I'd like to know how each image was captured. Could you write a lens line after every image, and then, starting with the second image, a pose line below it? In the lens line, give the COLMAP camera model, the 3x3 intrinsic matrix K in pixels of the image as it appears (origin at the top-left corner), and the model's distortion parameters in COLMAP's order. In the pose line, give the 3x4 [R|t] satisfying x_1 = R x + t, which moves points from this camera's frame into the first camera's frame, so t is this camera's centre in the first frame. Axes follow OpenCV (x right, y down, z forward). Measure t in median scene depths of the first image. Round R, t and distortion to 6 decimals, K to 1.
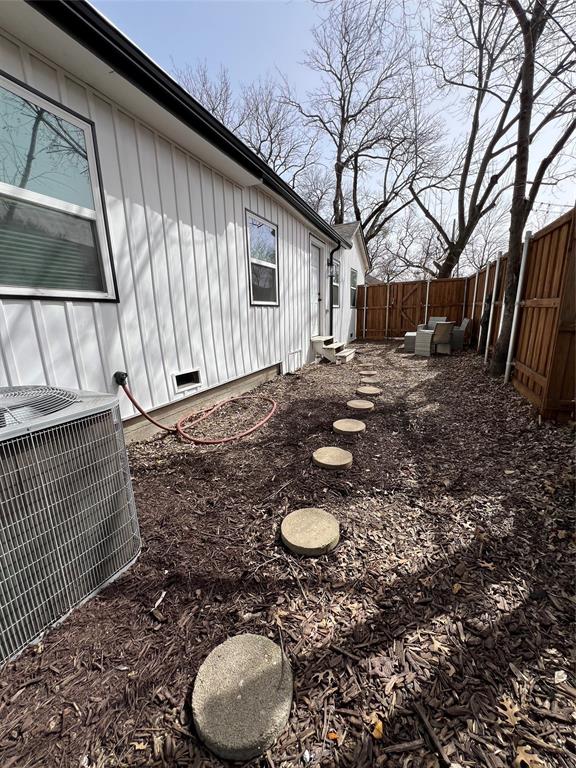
lens RADIAL K [[305.1, 0, 287.8], [0, 305.1, 384.8], [0, 0, 1]] dist [-0.000477, 0.001164]
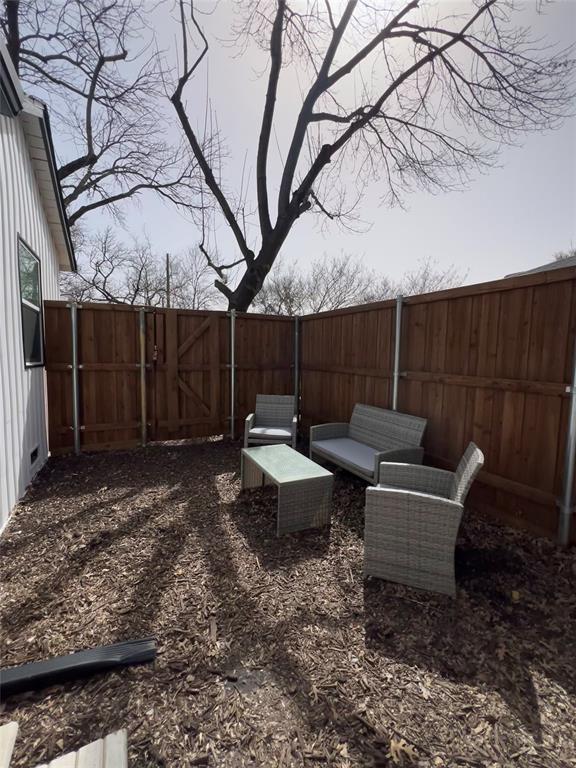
lens RADIAL K [[331.5, 0, 289.7], [0, 331.5, 385.5], [0, 0, 1]] dist [-0.004253, -0.000265]
pose [[0.636678, -0.031033, 0.770505, 0.123769], [0.144735, 0.986241, -0.079875, -0.174307], [-0.757425, 0.162374, 0.632409, 0.607475]]
